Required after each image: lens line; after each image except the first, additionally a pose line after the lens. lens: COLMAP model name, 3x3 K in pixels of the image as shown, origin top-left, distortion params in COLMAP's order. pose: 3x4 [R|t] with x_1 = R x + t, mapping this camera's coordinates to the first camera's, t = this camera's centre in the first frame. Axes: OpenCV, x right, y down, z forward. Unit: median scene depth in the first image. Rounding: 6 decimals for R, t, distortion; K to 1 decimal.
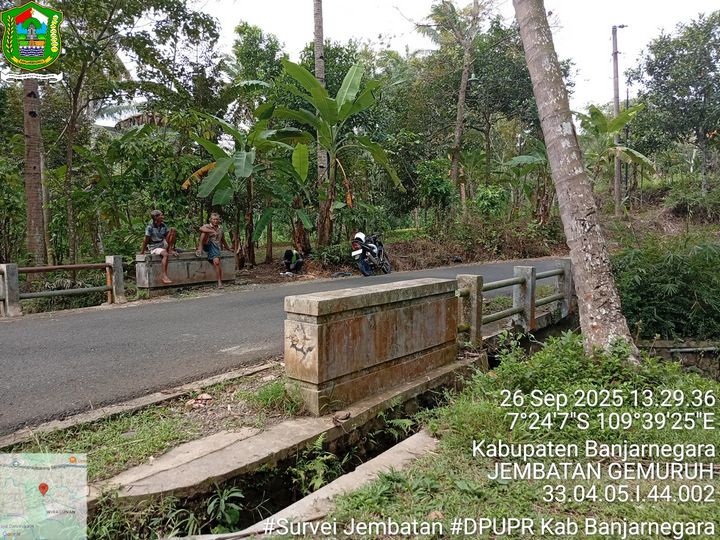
lens RADIAL K [[536.7, 0, 360.0], [0, 536.7, 270.0], [0, 0, 1]] dist [0.024635, -0.068527]
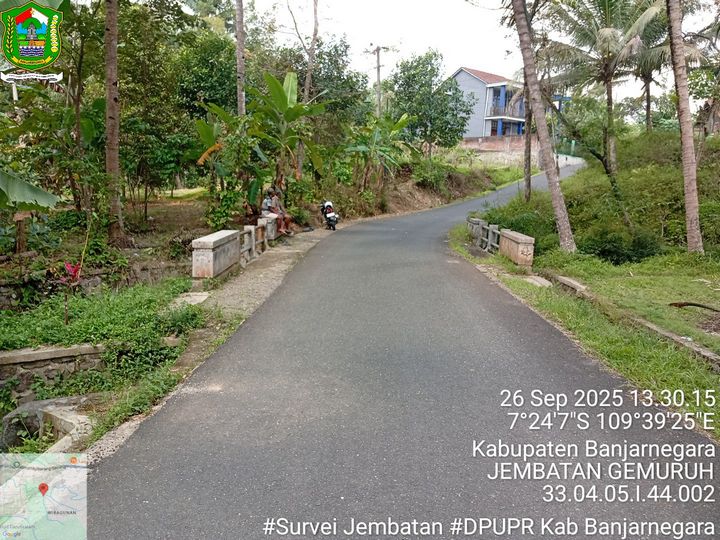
lens RADIAL K [[536.7, 0, 360.0], [0, 536.7, 270.0], [0, 0, 1]] dist [0.024635, -0.068527]
pose [[0.807882, -0.046883, 0.587476, -0.972711], [-0.010145, 0.995577, 0.093403, -0.023566], [-0.589256, -0.081419, 0.803833, -0.324744]]
